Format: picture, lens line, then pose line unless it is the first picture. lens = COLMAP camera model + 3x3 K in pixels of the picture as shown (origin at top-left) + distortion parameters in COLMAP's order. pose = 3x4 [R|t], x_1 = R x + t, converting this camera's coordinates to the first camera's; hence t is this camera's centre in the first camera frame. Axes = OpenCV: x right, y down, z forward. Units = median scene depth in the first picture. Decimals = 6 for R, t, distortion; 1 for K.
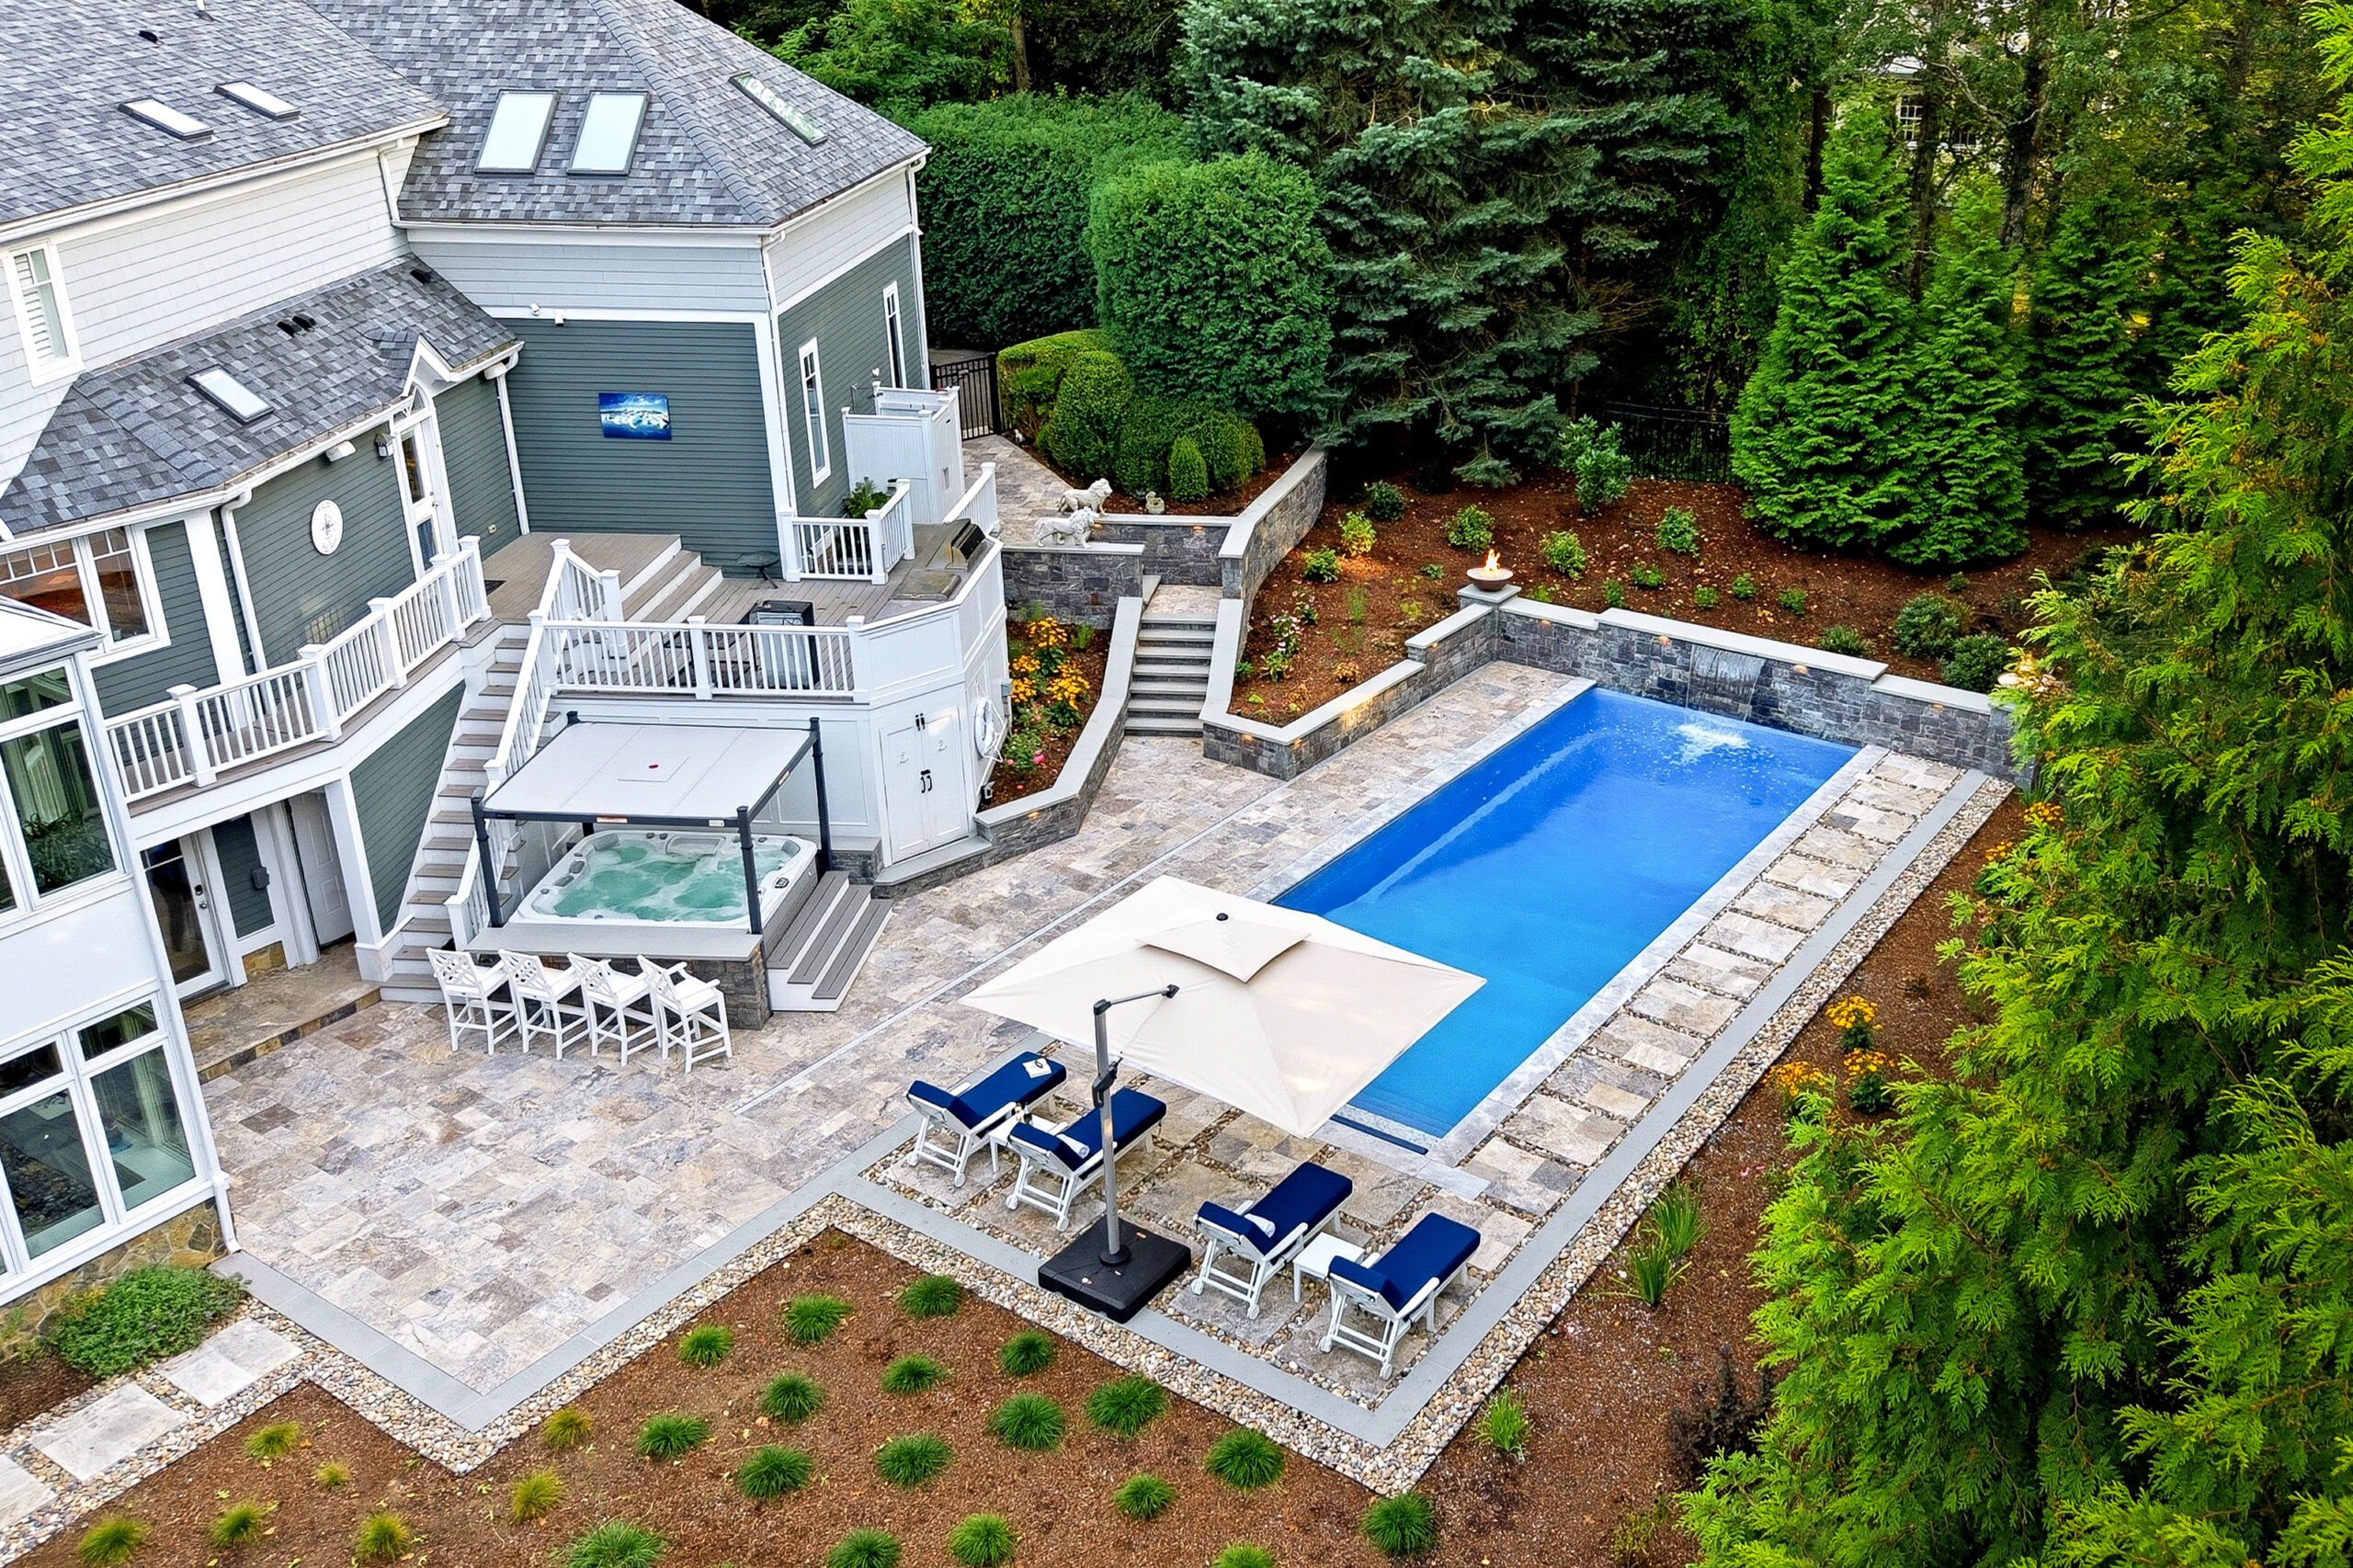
lens RADIAL K [[2006.3, 0, 1383.4], [0, 2006.3, 721.4], [0, 0, 1]] dist [0.143273, -0.292809]
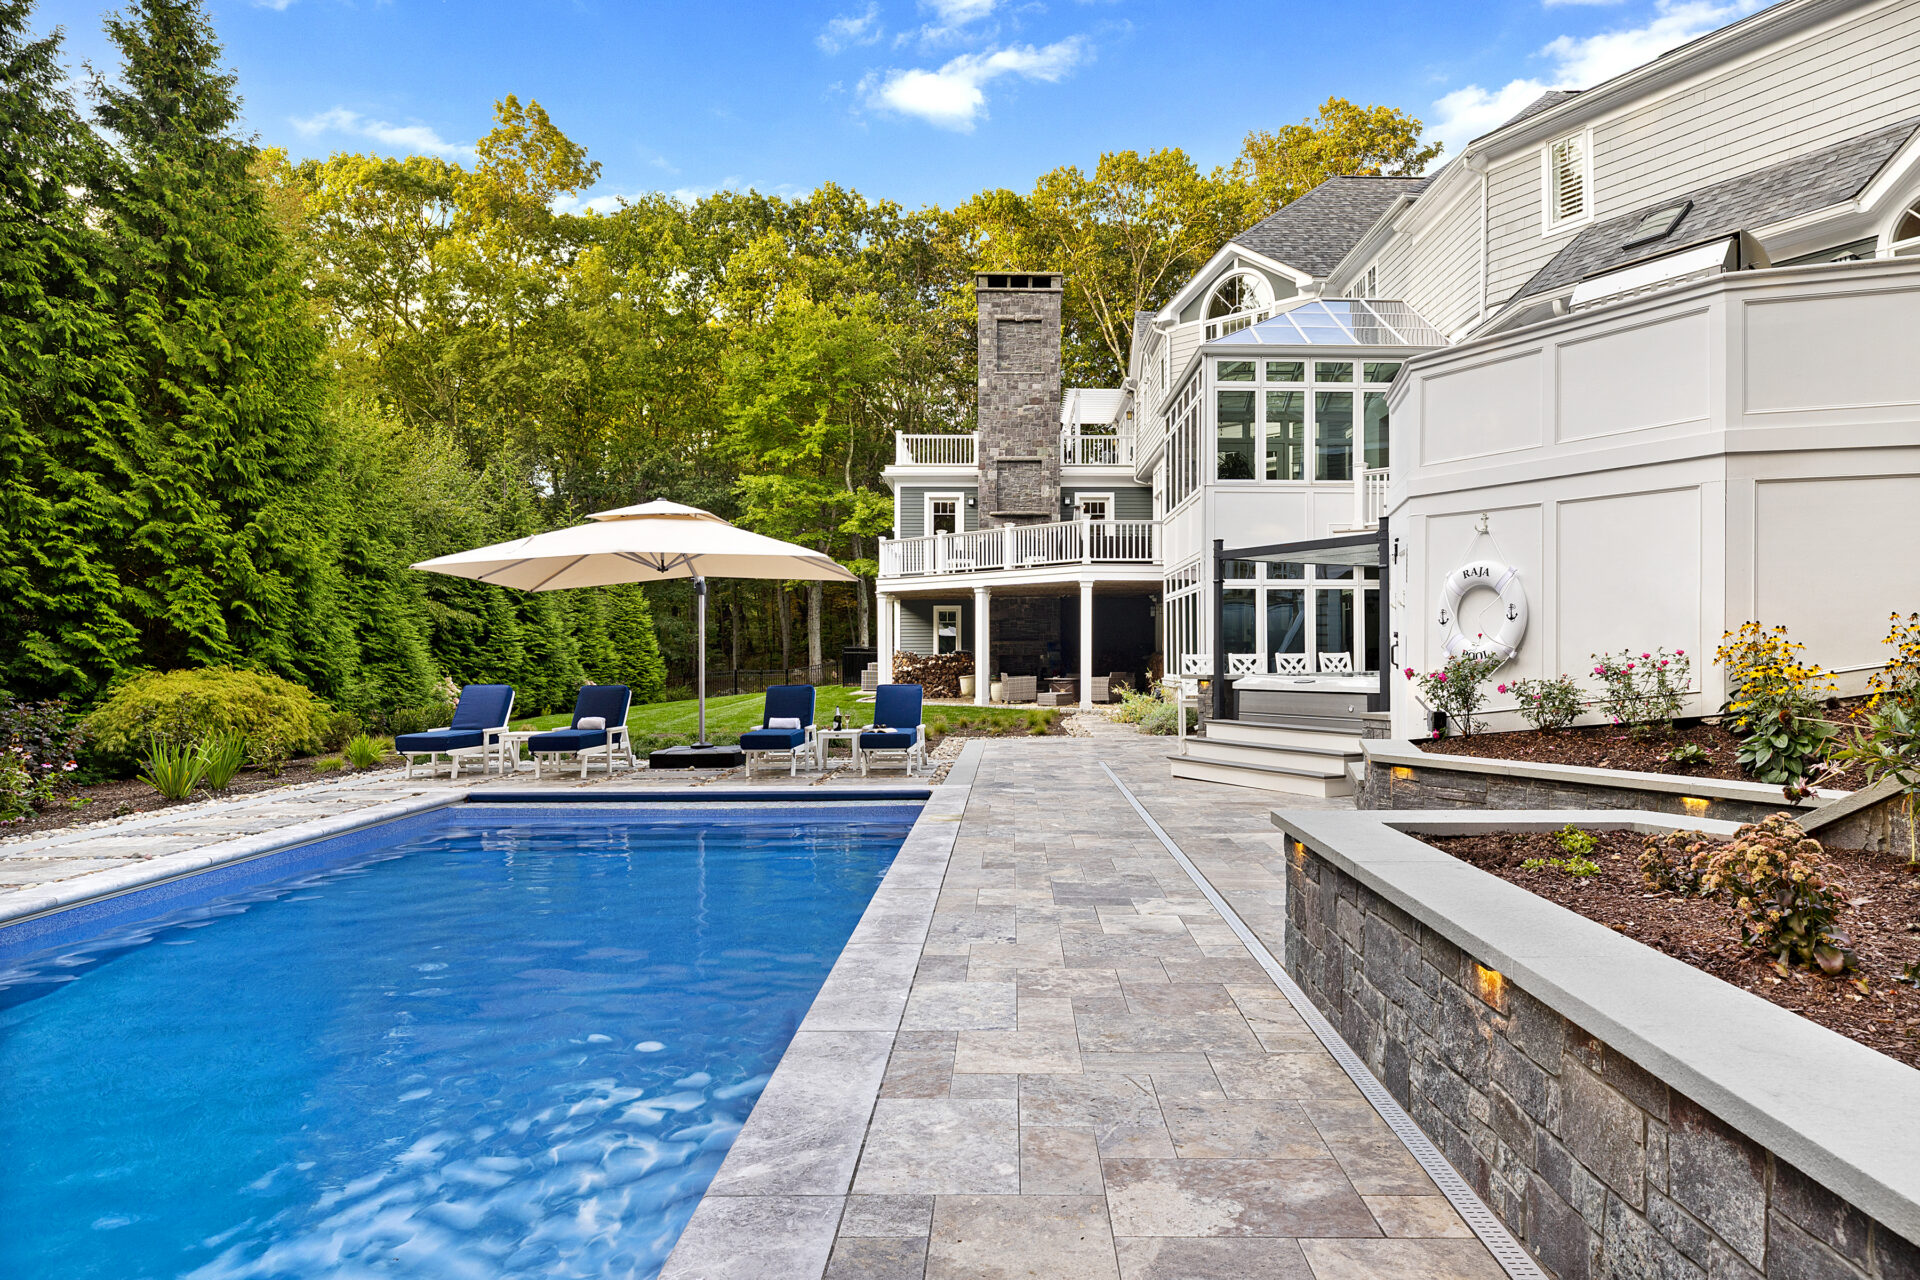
lens RADIAL K [[1199.2, 0, 1059.1], [0, 1199.2, 646.3], [0, 0, 1]] dist [0.018971, -0.002315]
pose [[-0.813123, -0.000688, -0.582091, 0.073077], [-0.221398, 0.925208, 0.308177, -0.054333], [0.538343, 0.379459, -0.752461, 1.000829]]
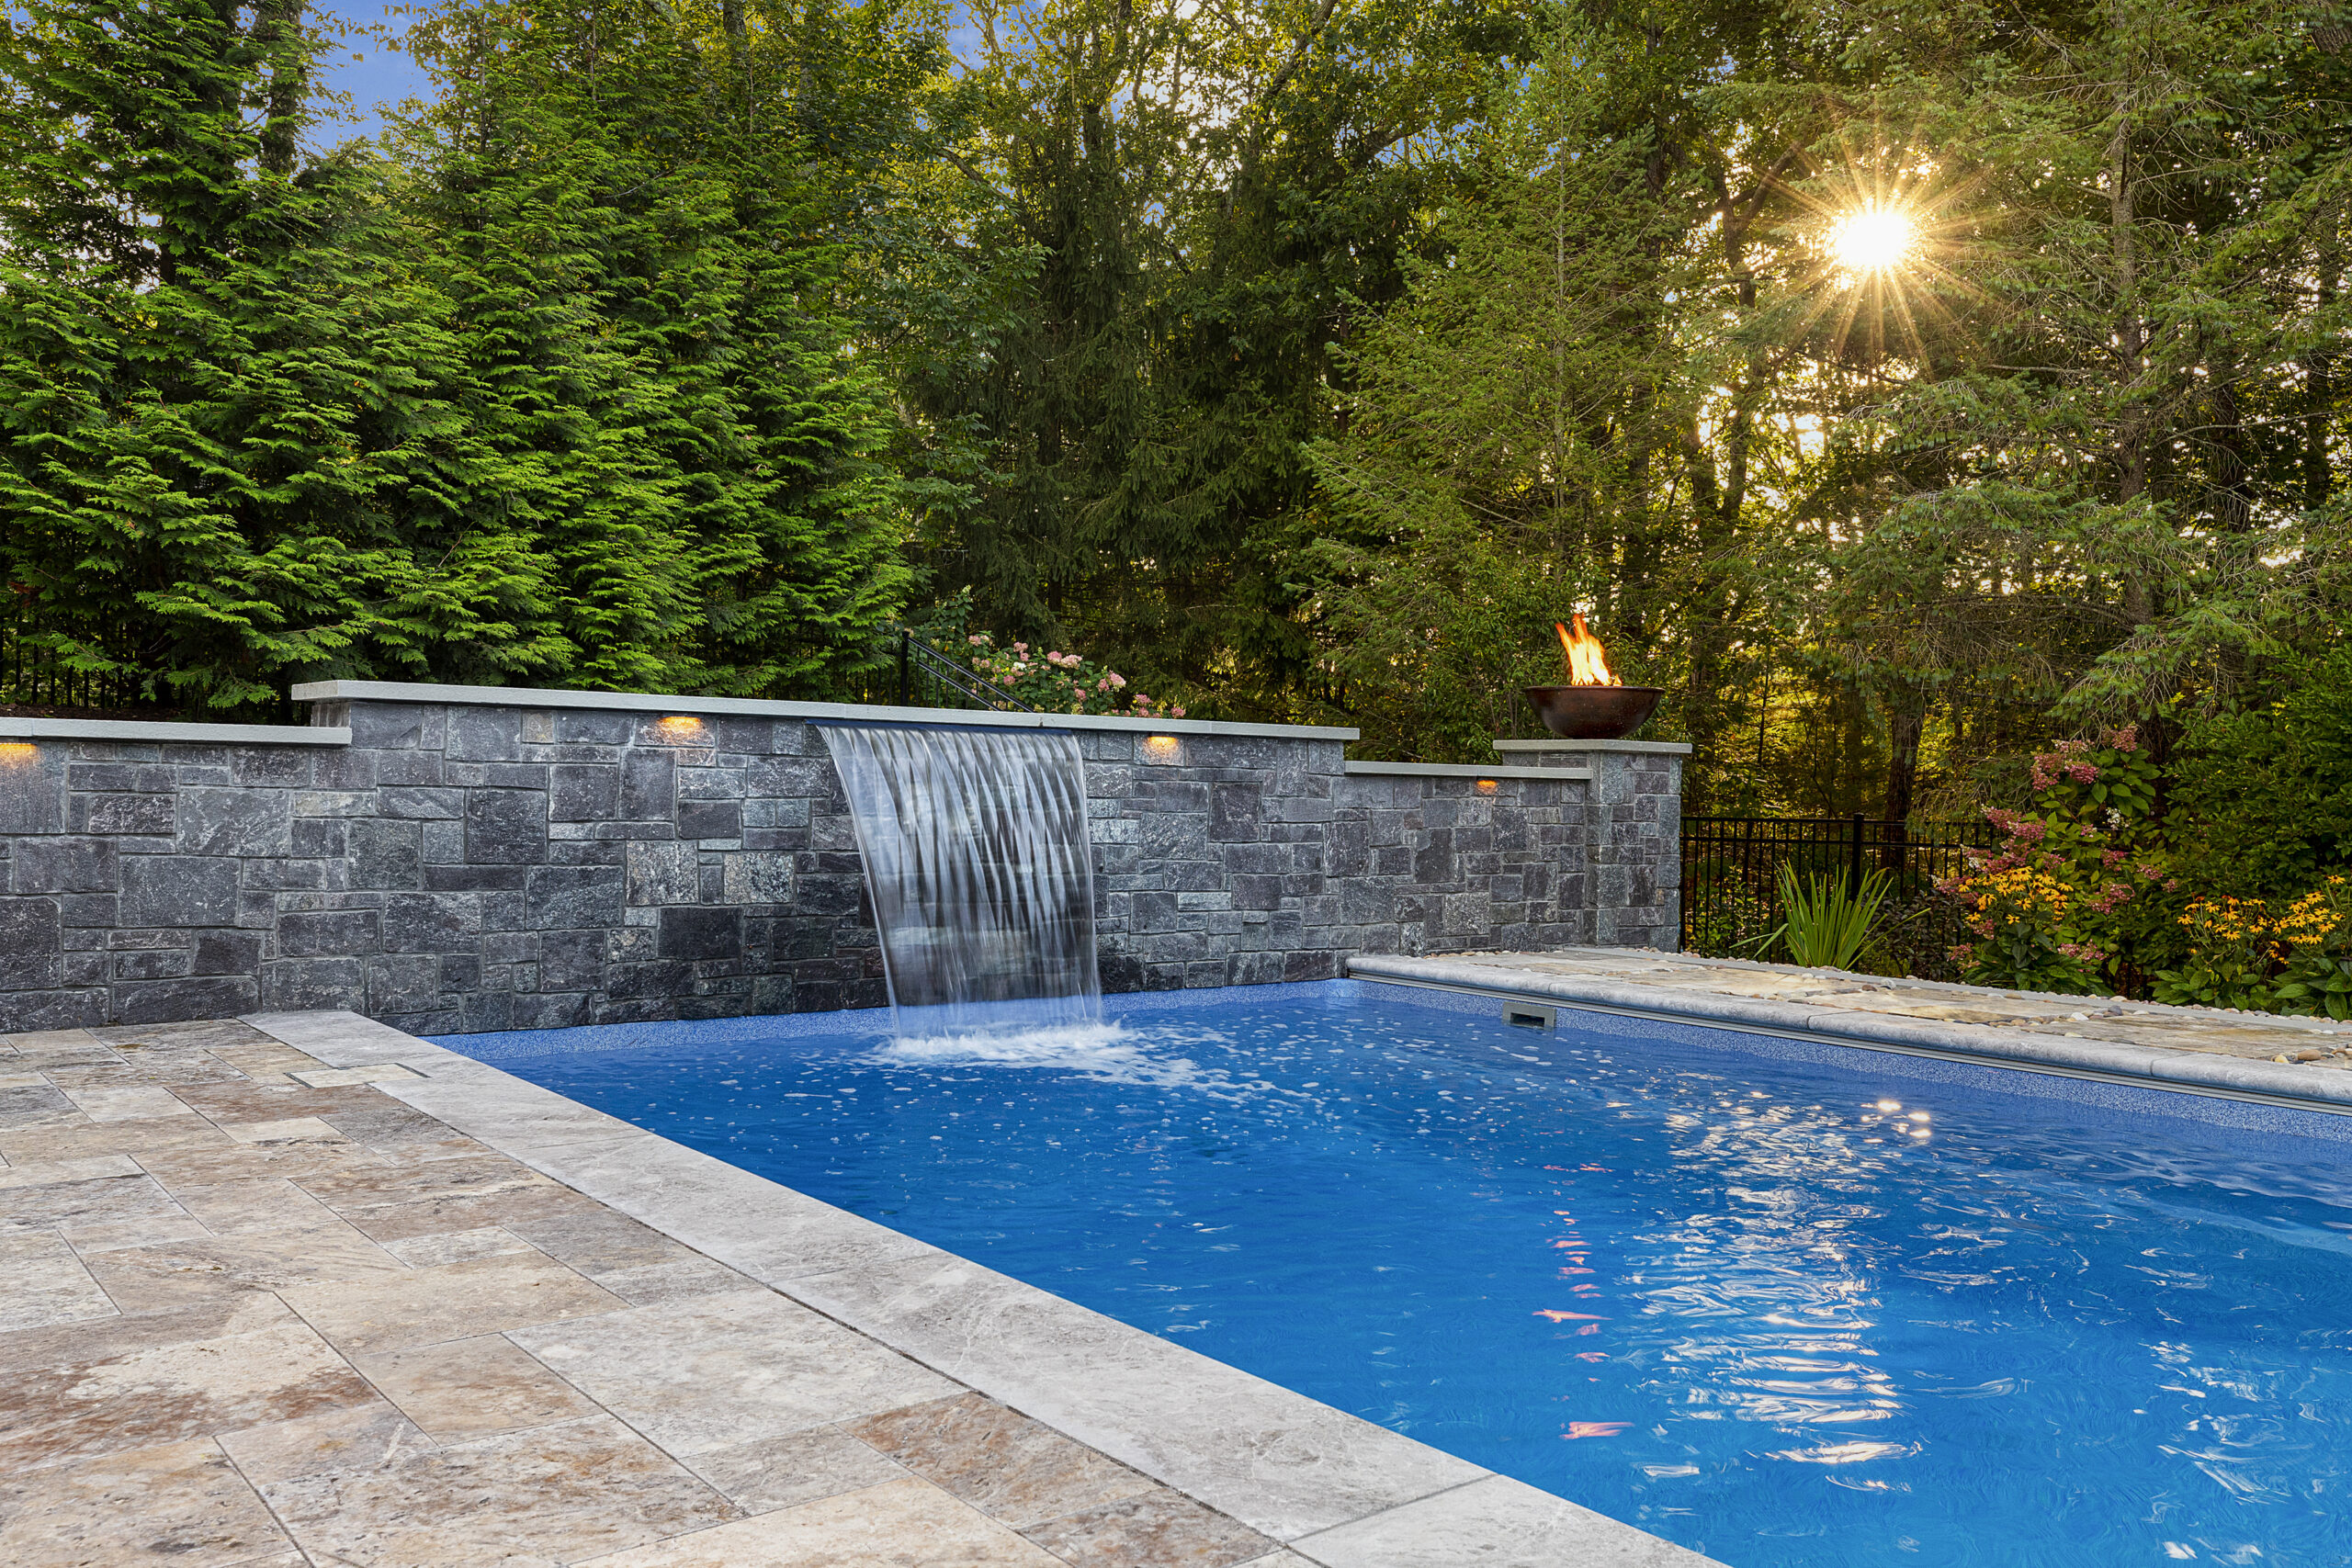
lens RADIAL K [[1874.0, 0, 1176.0], [0, 1874.0, 784.0], [0, 0, 1]] dist [0.008481, 0.007205]
pose [[0.320421, 0.000467, 0.947275, -0.049210], [0.349719, 0.929298, -0.118753, 0.010996], [-0.880356, 0.369332, 0.297603, 0.884162]]
